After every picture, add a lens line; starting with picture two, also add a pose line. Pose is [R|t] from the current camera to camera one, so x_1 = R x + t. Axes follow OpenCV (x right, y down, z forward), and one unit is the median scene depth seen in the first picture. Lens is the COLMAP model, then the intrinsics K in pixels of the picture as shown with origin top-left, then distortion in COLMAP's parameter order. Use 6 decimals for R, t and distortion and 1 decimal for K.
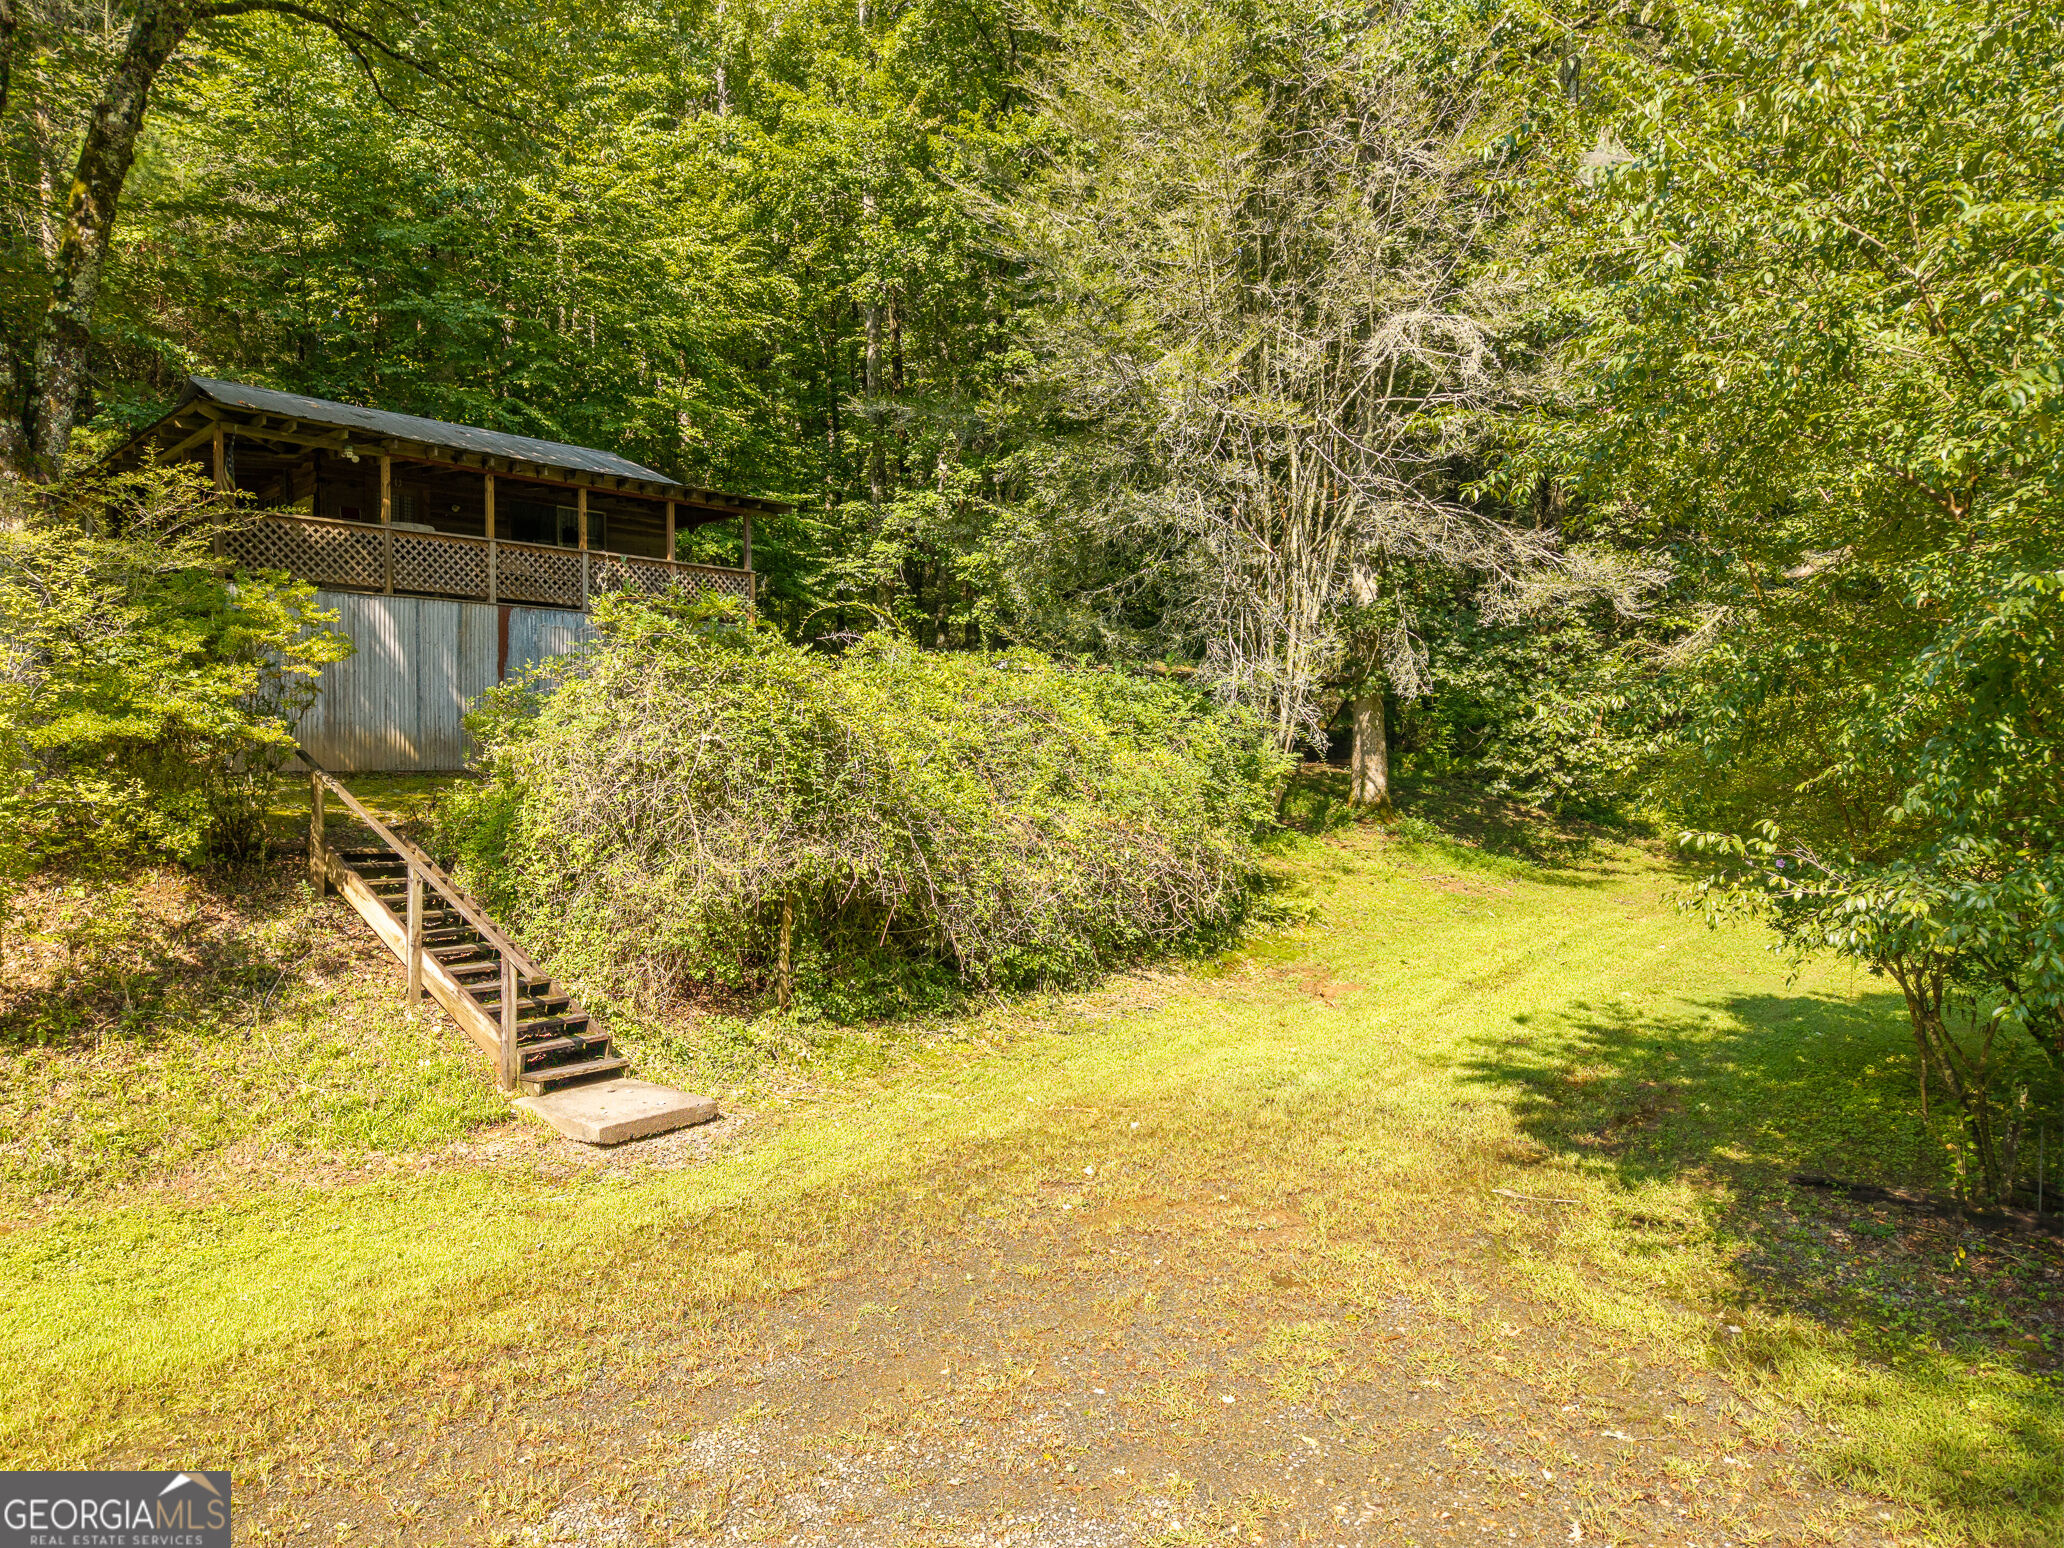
lens RADIAL K [[1374.5, 0, 1032.0], [0, 1374.5, 774.0], [0, 0, 1]] dist [0.032396, -0.032211]
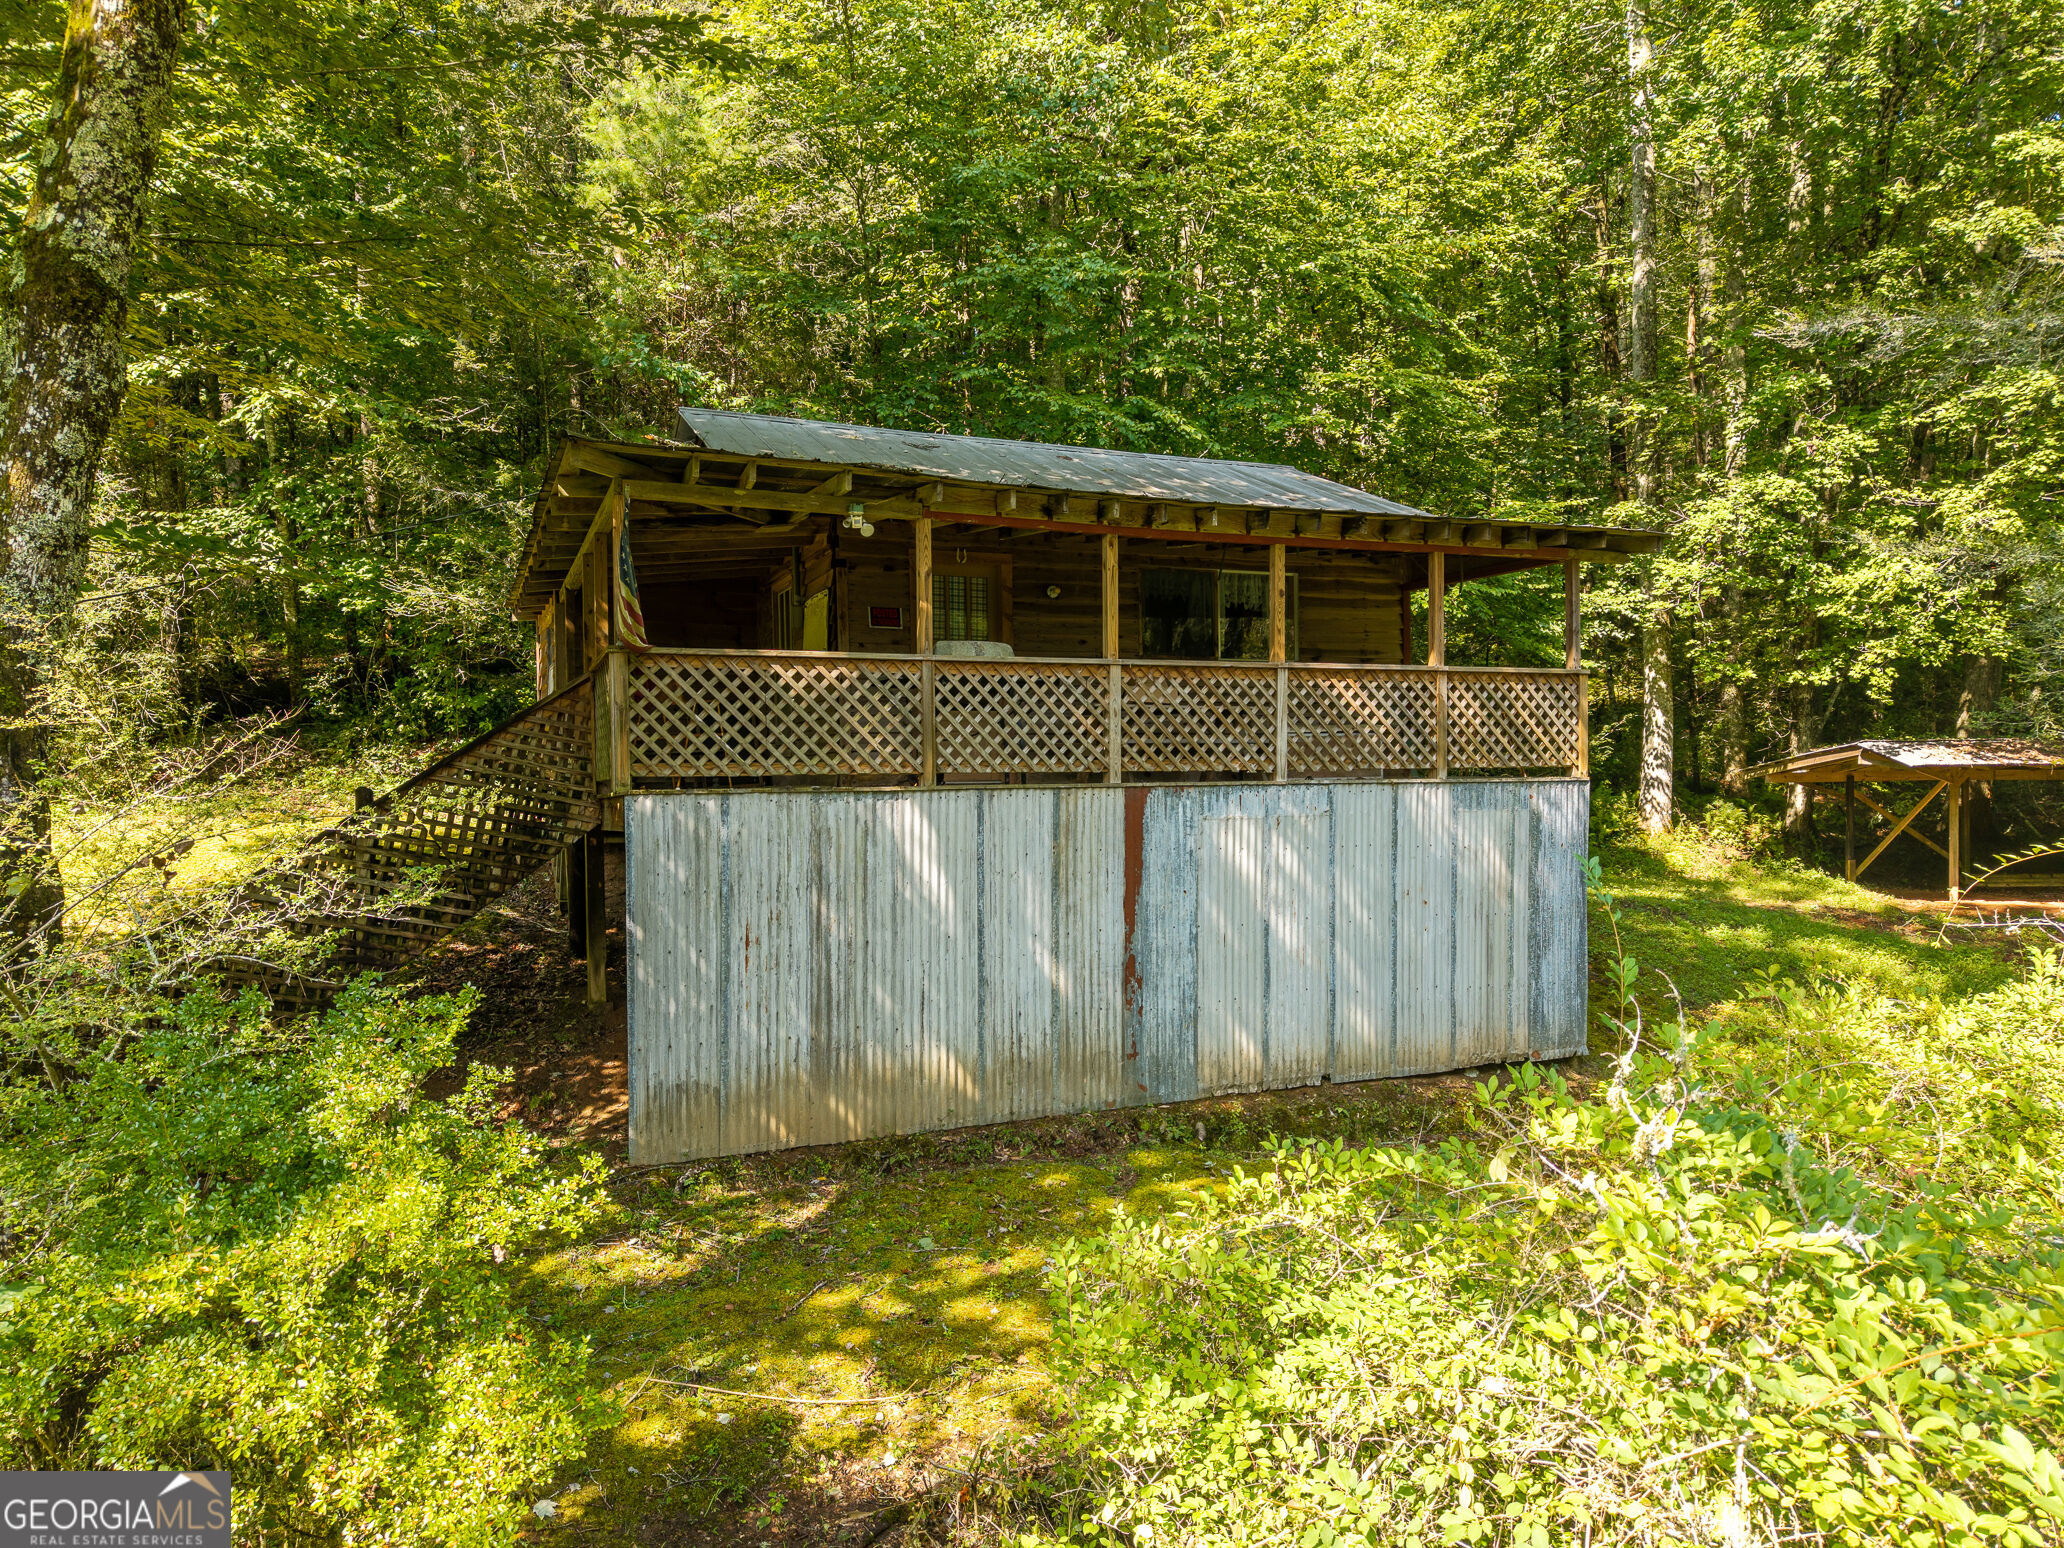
lens RADIAL K [[1420.8, 0, 1032.0], [0, 1420.8, 774.0], [0, 0, 1]] dist [0.111940, -0.132225]
pose [[0.912569, -0.002276, -0.408916, -0.201021], [-0.000089, 0.999983, -0.005764, -0.123713], [0.408922, 0.005296, 0.912554, 0.501058]]
